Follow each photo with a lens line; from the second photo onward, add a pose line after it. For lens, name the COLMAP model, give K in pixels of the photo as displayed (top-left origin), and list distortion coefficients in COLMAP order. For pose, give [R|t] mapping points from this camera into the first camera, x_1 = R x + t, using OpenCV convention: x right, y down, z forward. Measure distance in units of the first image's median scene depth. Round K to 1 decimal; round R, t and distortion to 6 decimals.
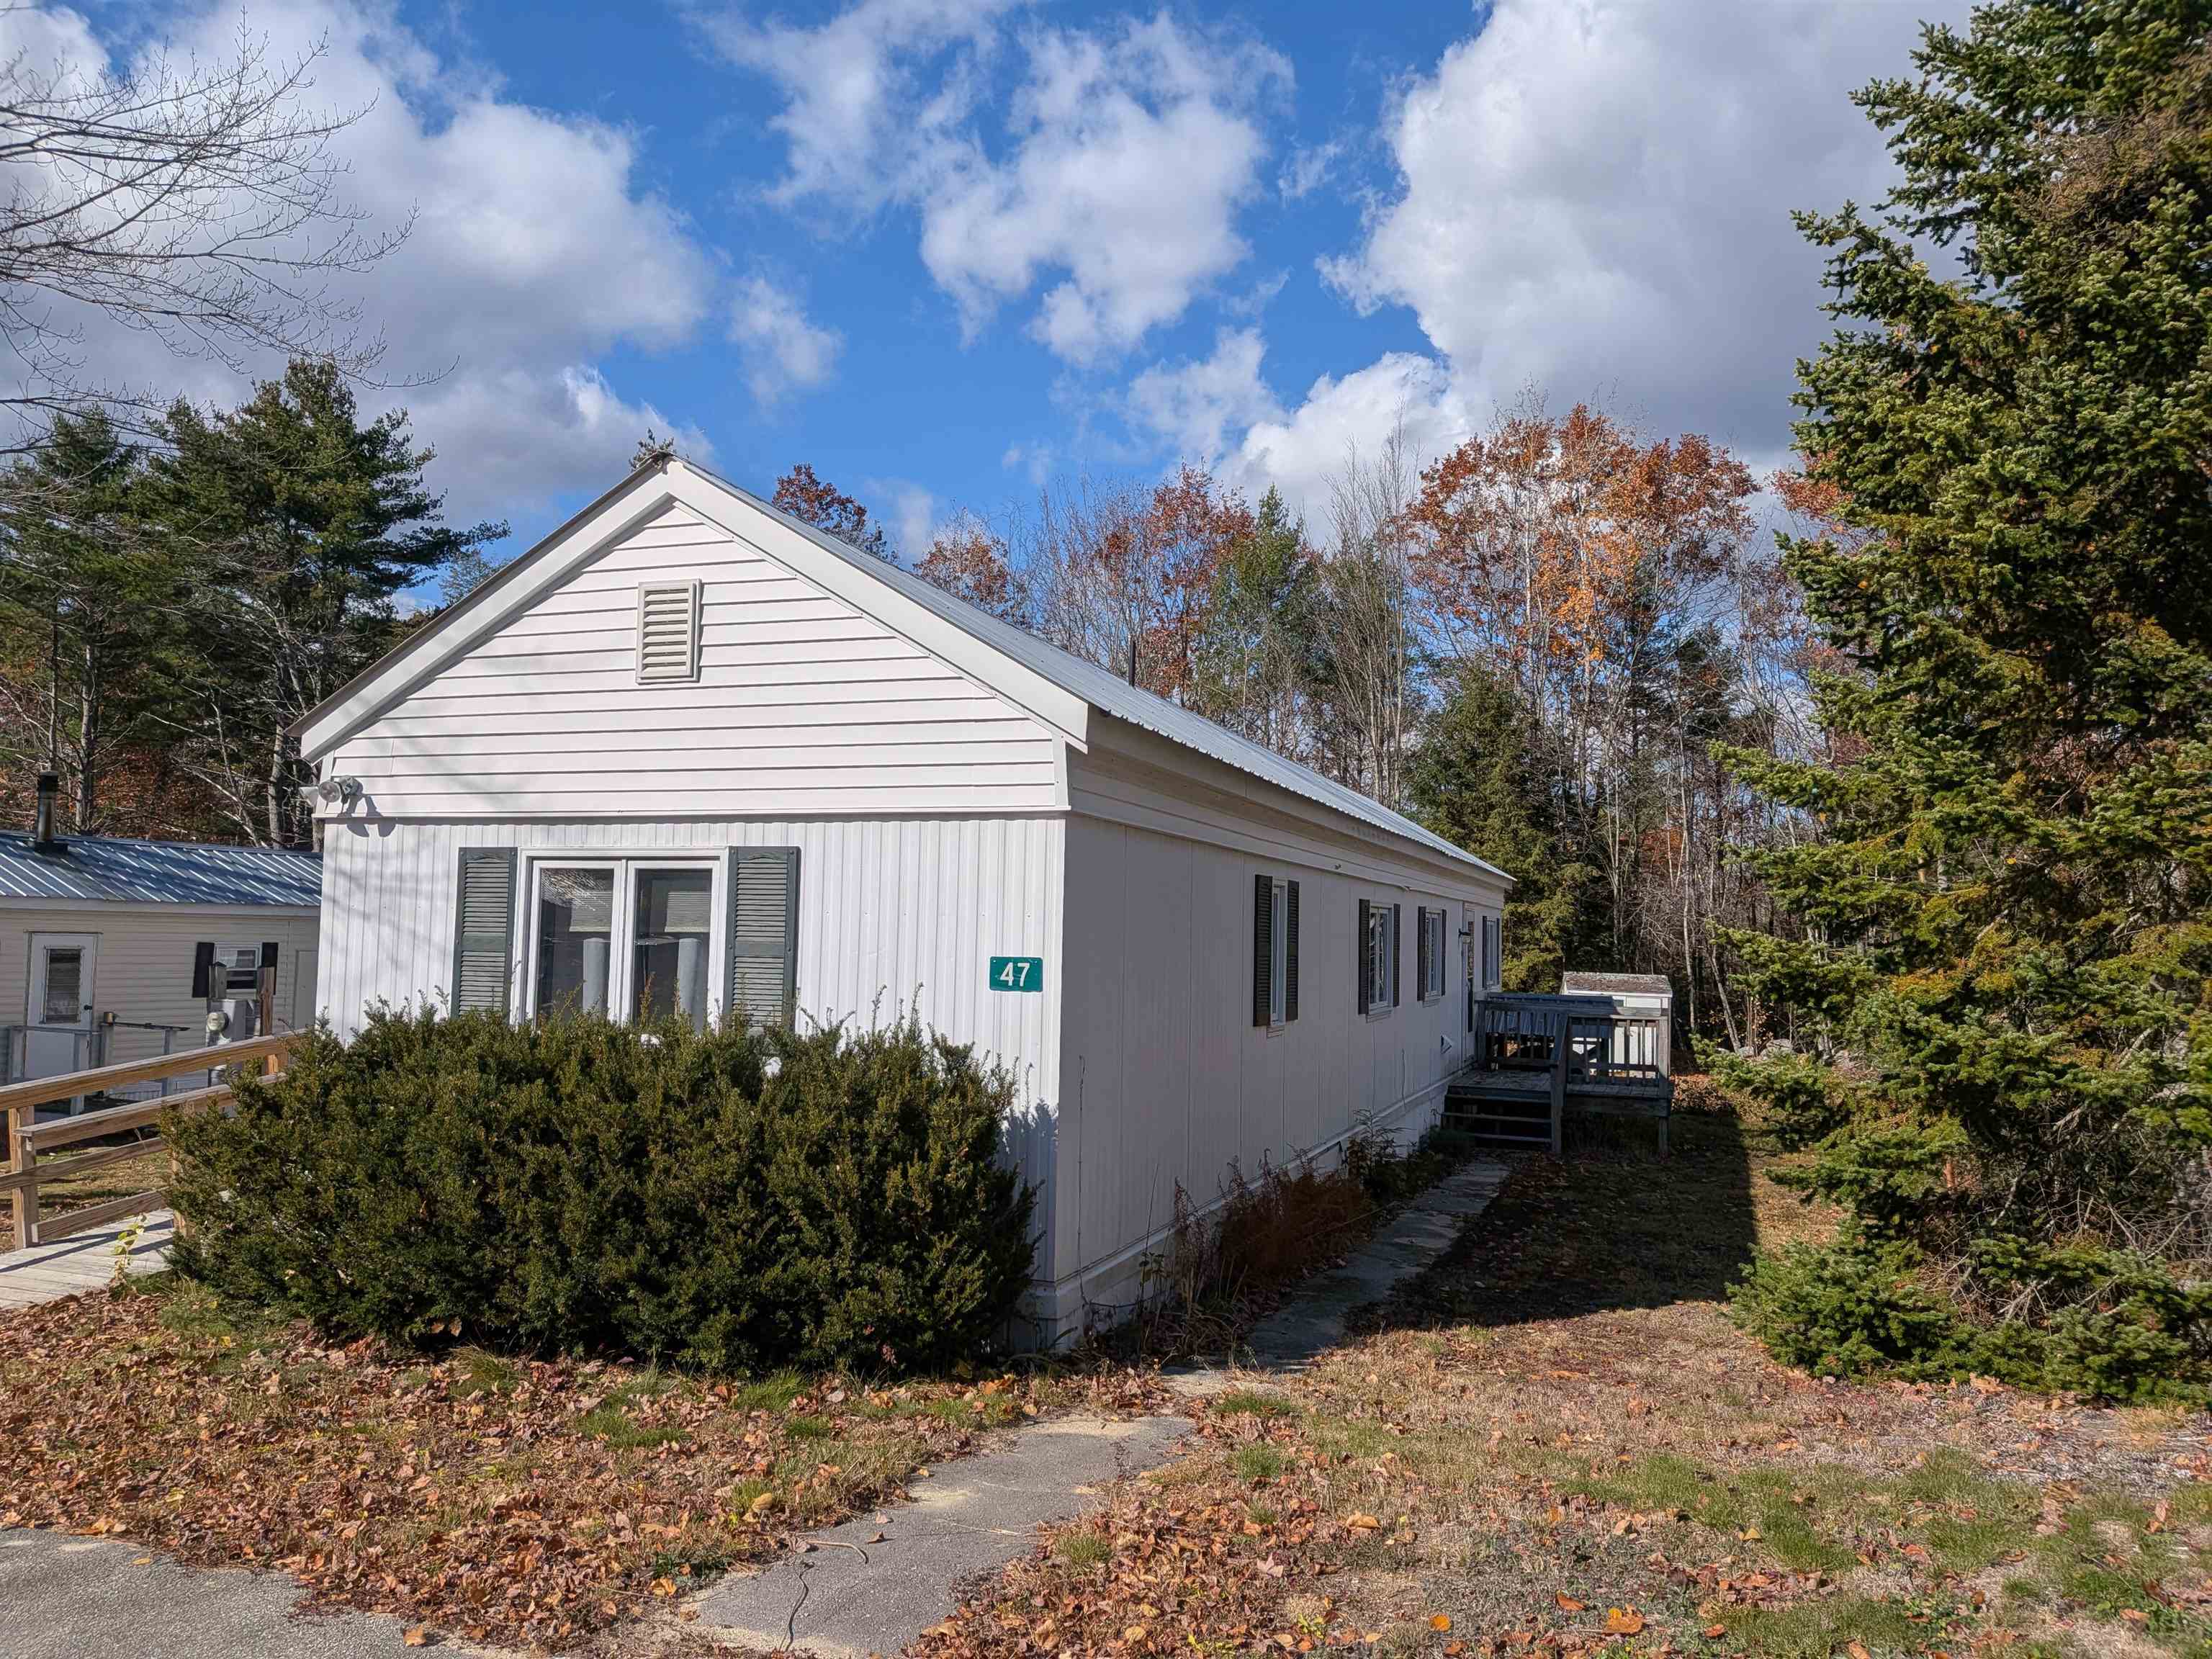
lens RADIAL K [[1564.1, 0, 1112.4], [0, 1564.1, 847.9], [0, 0, 1]] dist [0.015280, -0.033559]
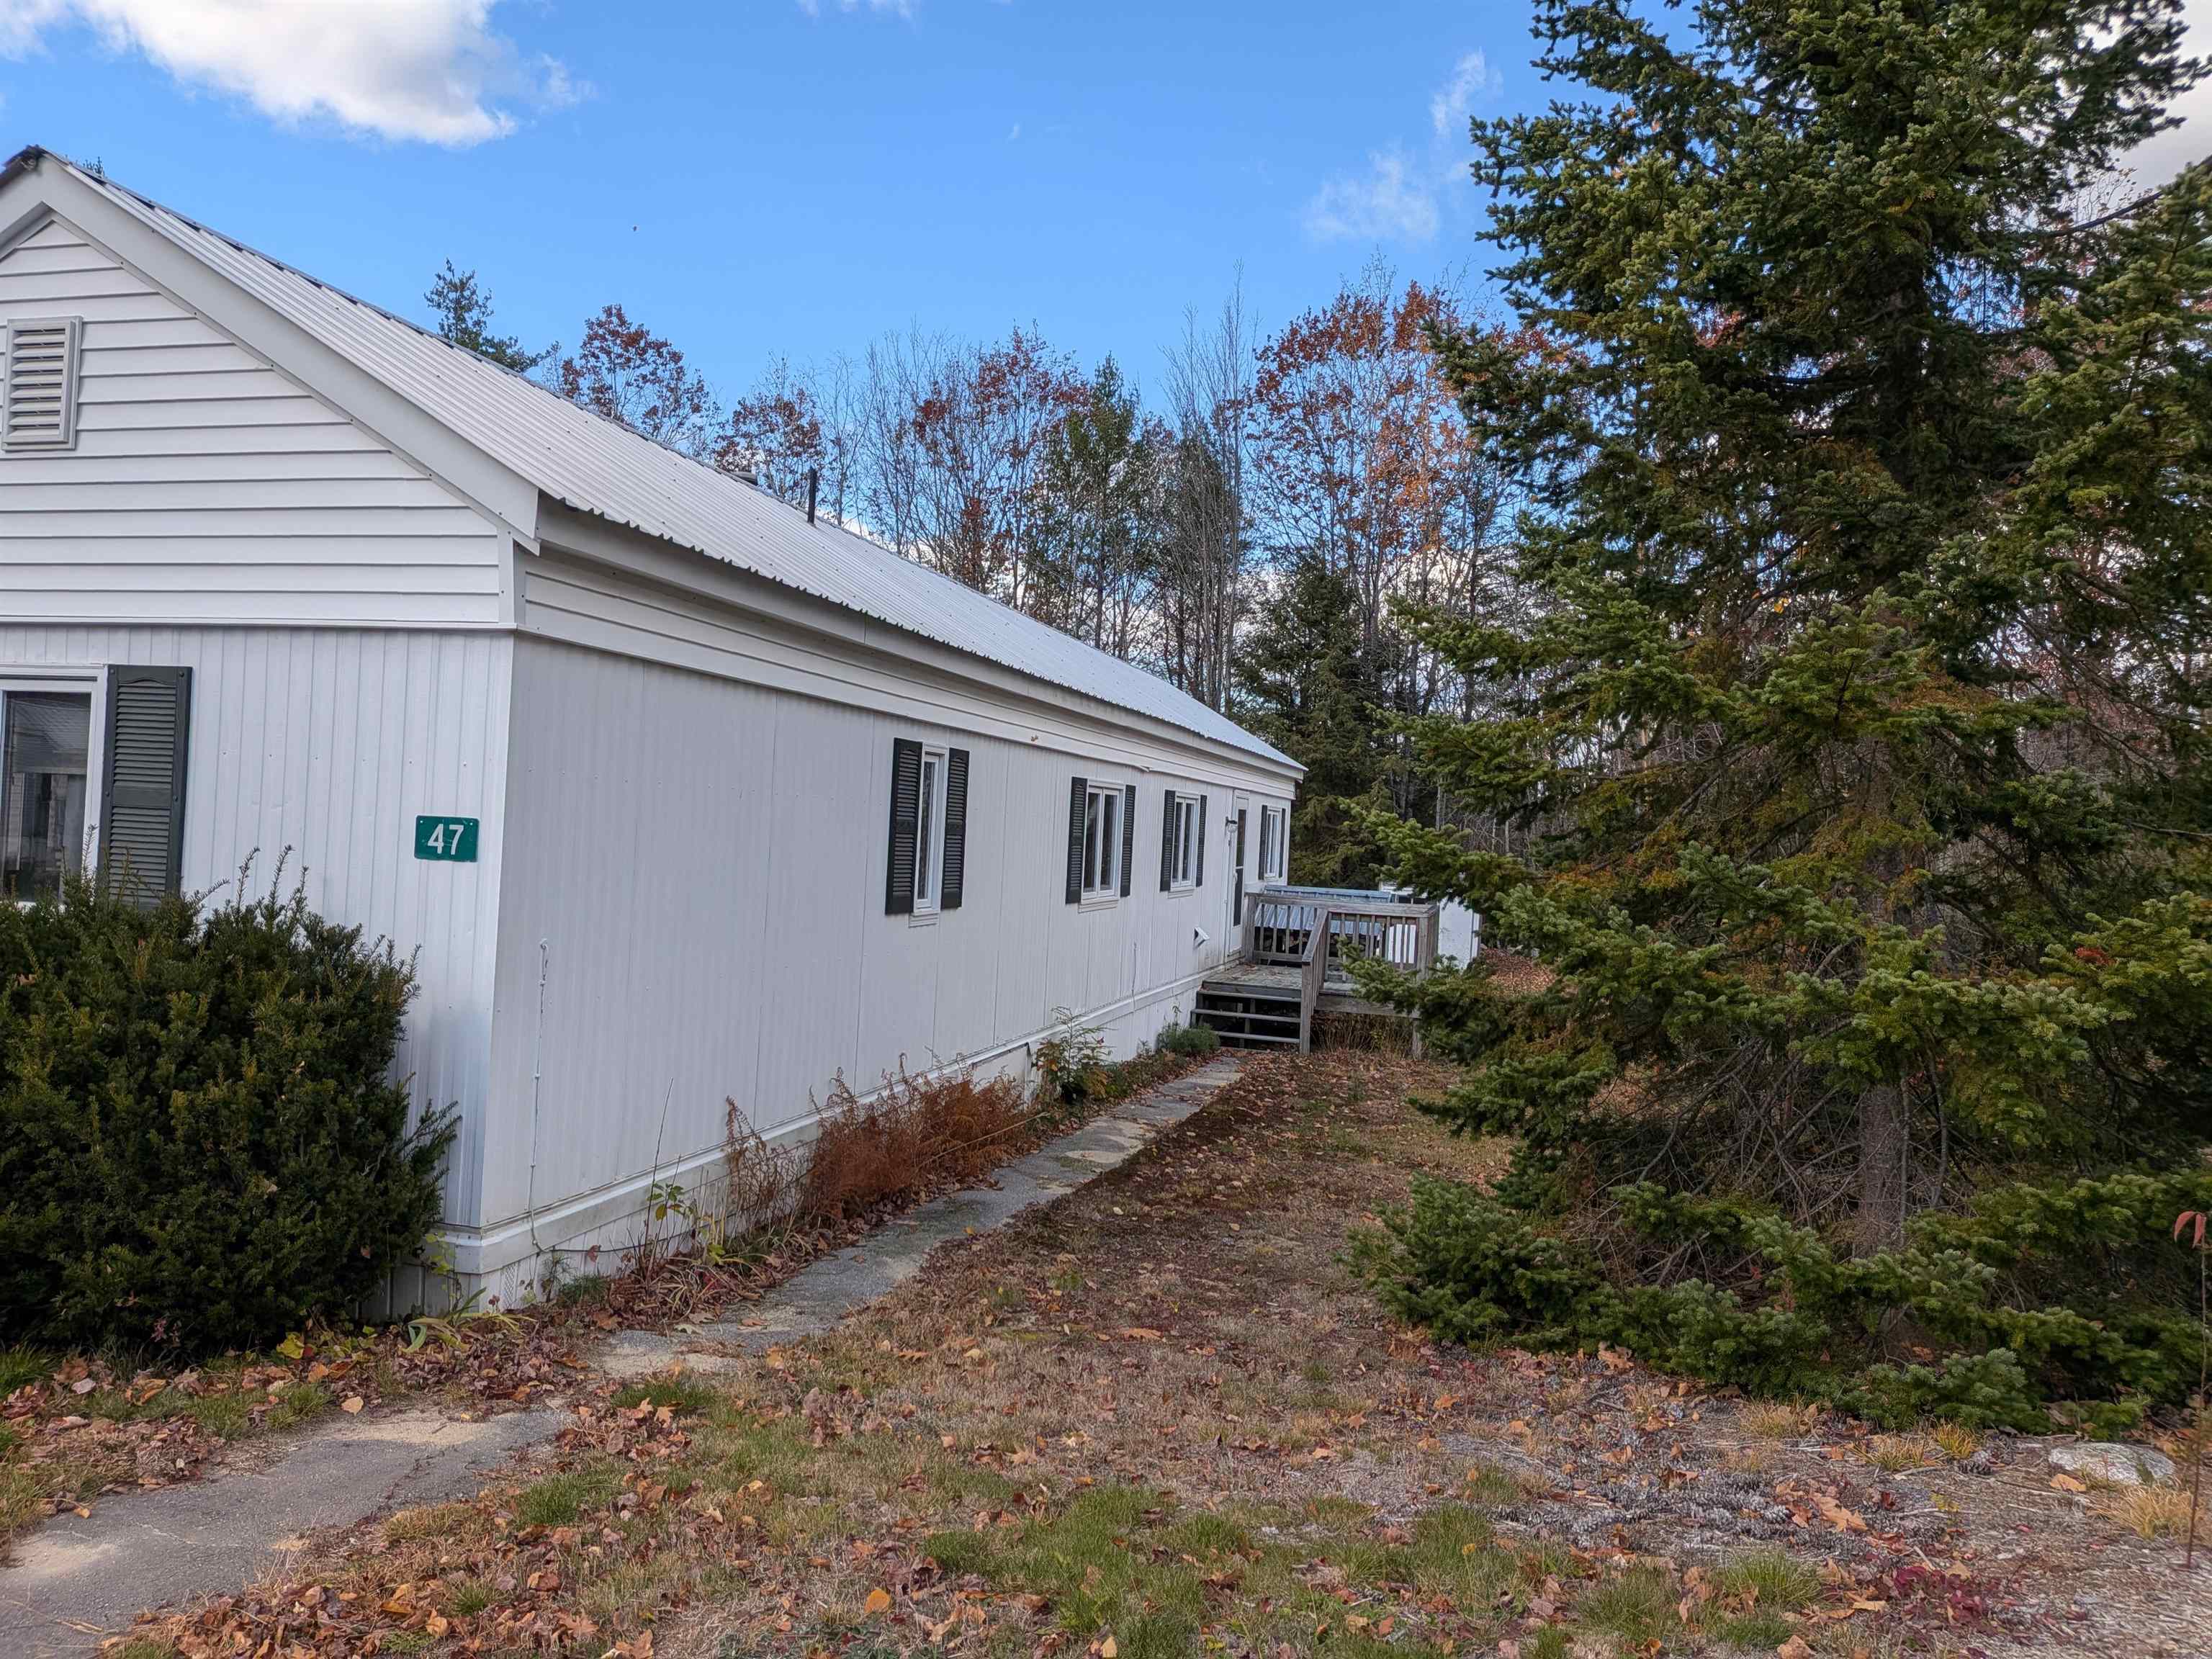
lens RADIAL K [[1564.1, 0, 1091.0], [0, 1564.1, 841.9], [0, 0, 1]] dist [0.015280, -0.033559]
pose [[0.996564, 0.030277, 0.077092, 0.185119], [-0.035527, 0.997076, 0.067661, 0.016833], [-0.074818, -0.070167, 0.994726, 0.182645]]
